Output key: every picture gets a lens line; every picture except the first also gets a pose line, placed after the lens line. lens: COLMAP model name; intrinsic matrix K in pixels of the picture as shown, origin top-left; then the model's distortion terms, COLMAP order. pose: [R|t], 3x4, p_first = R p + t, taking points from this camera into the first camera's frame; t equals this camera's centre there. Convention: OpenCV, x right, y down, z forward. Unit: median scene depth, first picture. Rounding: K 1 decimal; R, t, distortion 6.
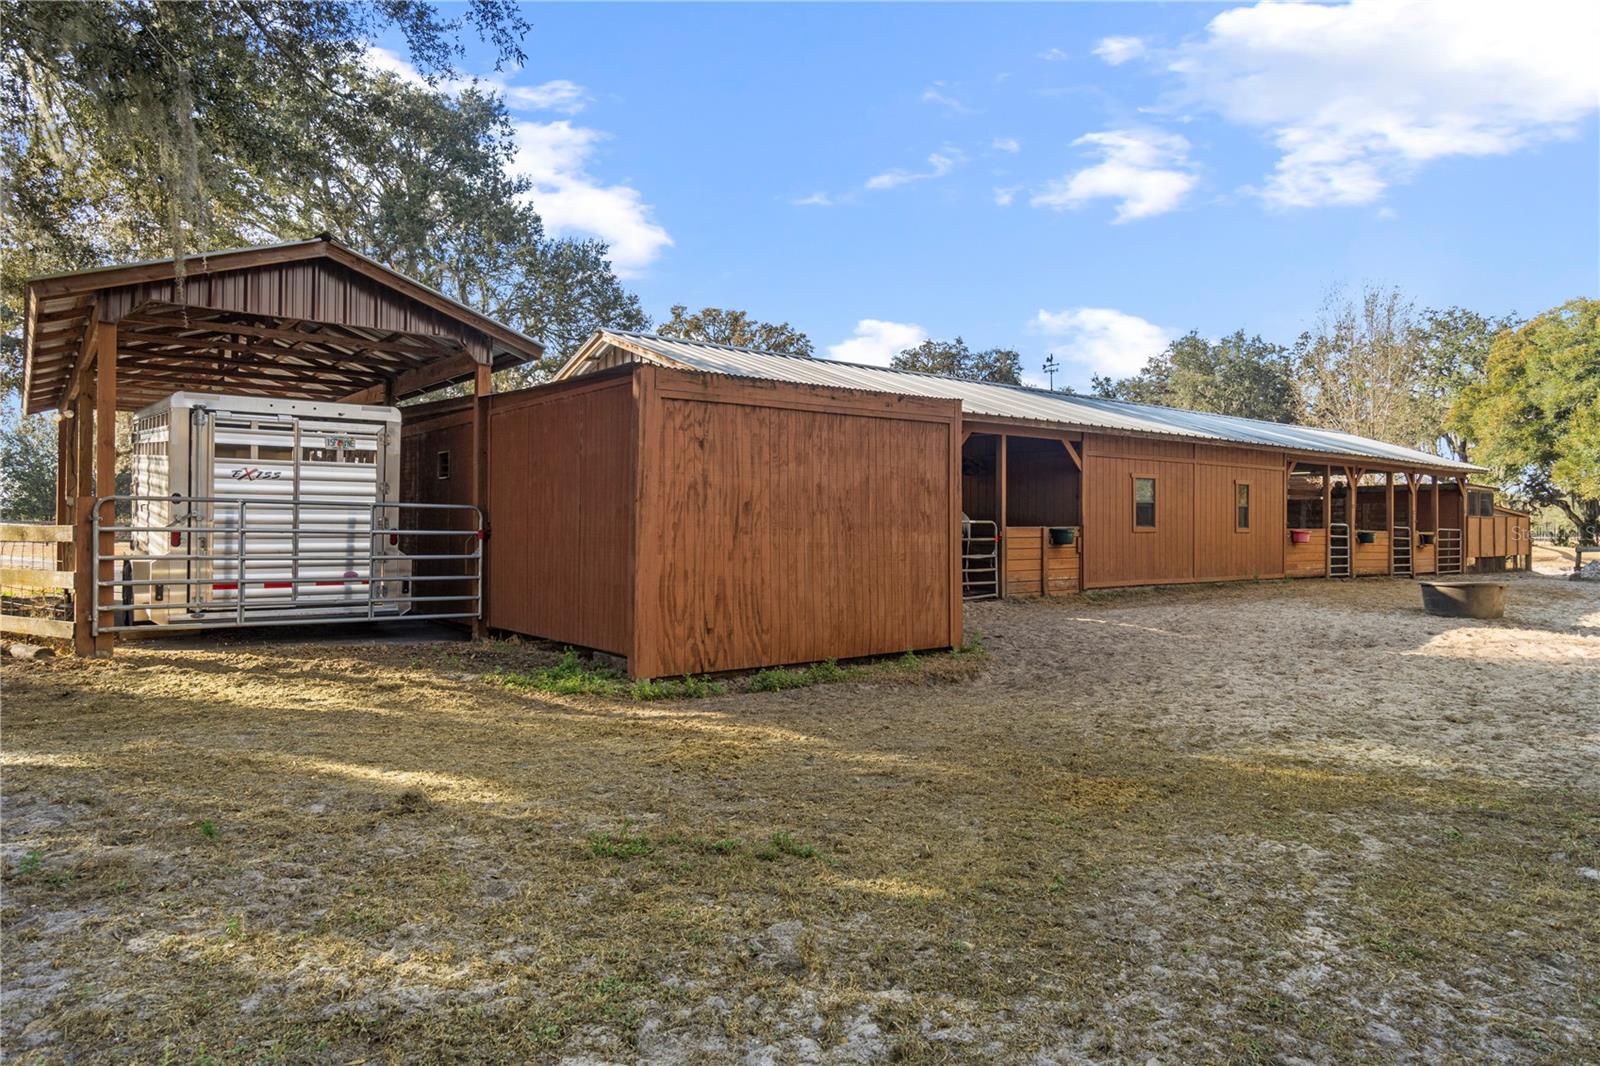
lens RADIAL K [[1000.2, 0, 800.7], [0, 1000.2, 525.7], [0, 0, 1]] dist [0.005167, 0.000833]
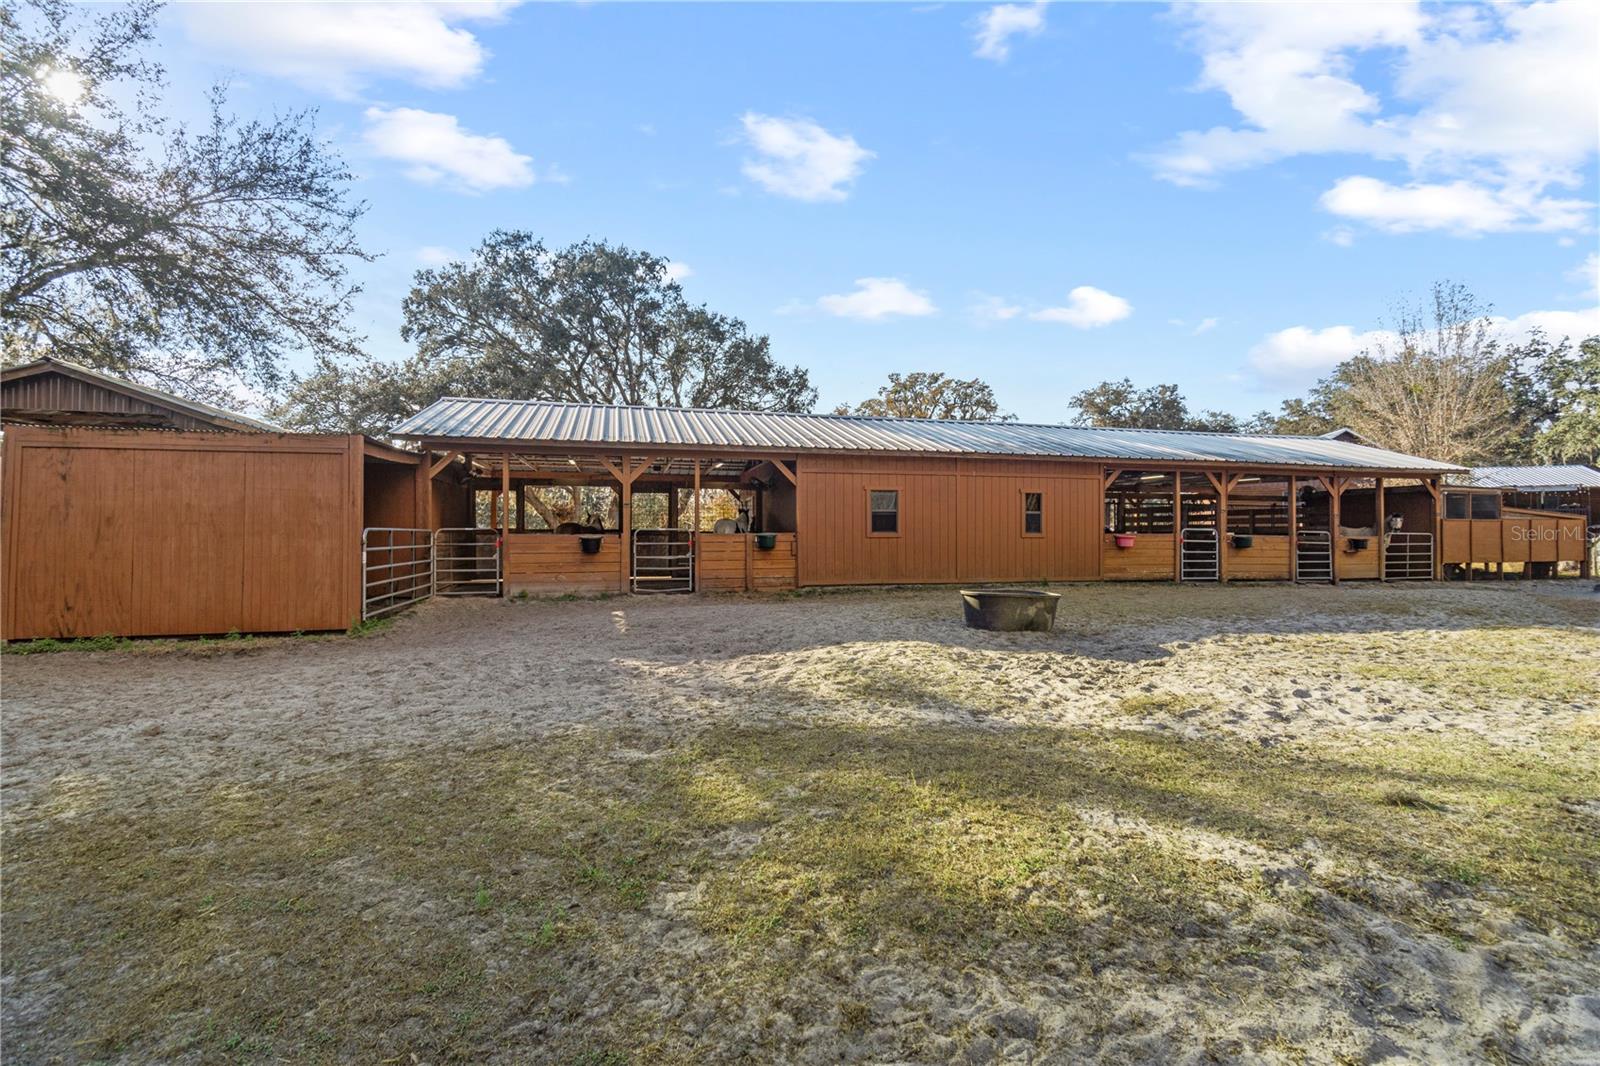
lens RADIAL K [[700.0, 0, 801.2], [0, 700.0, 521.8], [0, 0, 1]] dist [0.000967, 0.000461]
pose [[0.914732, -0.008797, -0.403966, 0.481628], [0.003383, 0.999895, -0.014114, -0.000276], [0.404047, 0.011544, 0.914665, 0.195088]]
